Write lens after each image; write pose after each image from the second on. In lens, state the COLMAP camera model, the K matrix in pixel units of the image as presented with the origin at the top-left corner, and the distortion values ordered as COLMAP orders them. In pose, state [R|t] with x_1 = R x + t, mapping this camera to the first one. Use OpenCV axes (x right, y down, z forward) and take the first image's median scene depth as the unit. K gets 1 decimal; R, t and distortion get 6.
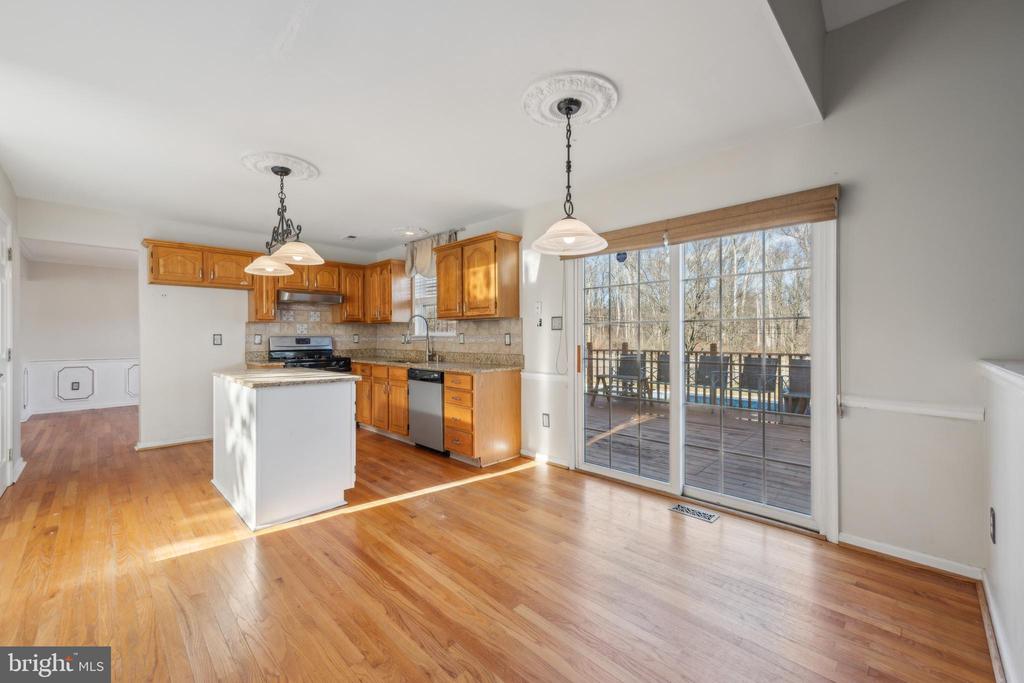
lens RADIAL K [[413.4, 0, 511.4], [0, 413.4, 335.3], [0, 0, 1]] dist [-0.002231, -0.000211]
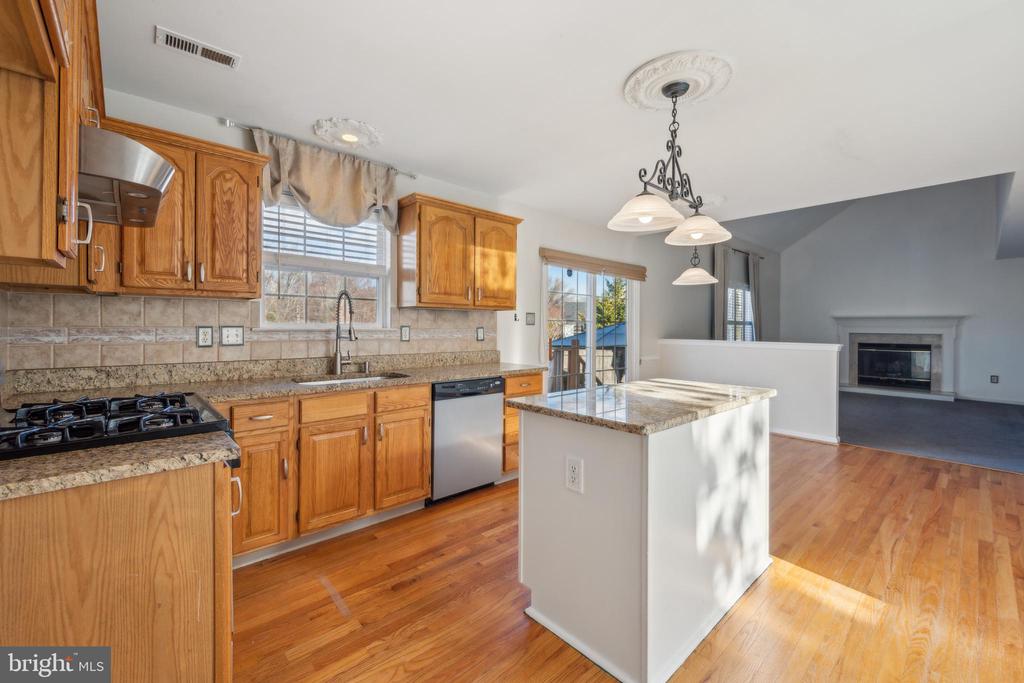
lens RADIAL K [[426.0, 0, 509.9], [0, 426.0, 324.1], [0, 0, 1]] dist [0.002211, -0.000103]
pose [[0.050910, 0.006791, 0.998680, -0.863764], [-0.010310, 0.999927, -0.006273, -0.005962], [-0.998650, -0.009977, 0.050976, 0.840154]]
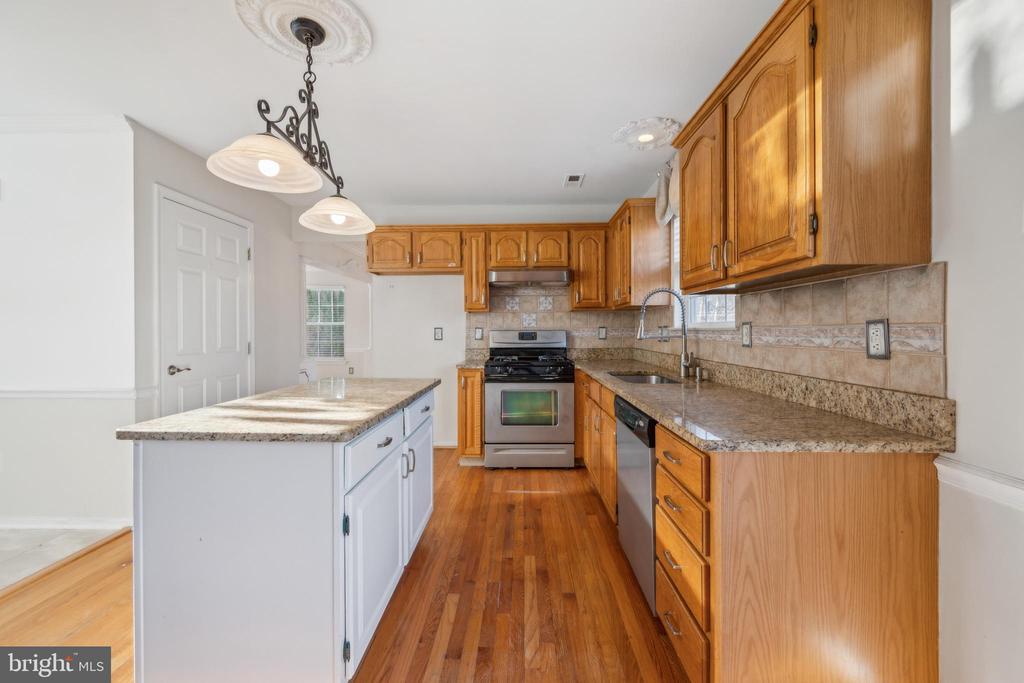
lens RADIAL K [[409.6, 0, 514.9], [0, 409.6, 334.8], [0, 0, 1]] dist [0.005018, 0.000092]
pose [[0.695788, 0.006687, -0.718216, 0.021593], [0.005445, 0.999879, 0.014584, 0.000531], [0.718227, -0.014058, 0.695667, 0.556623]]
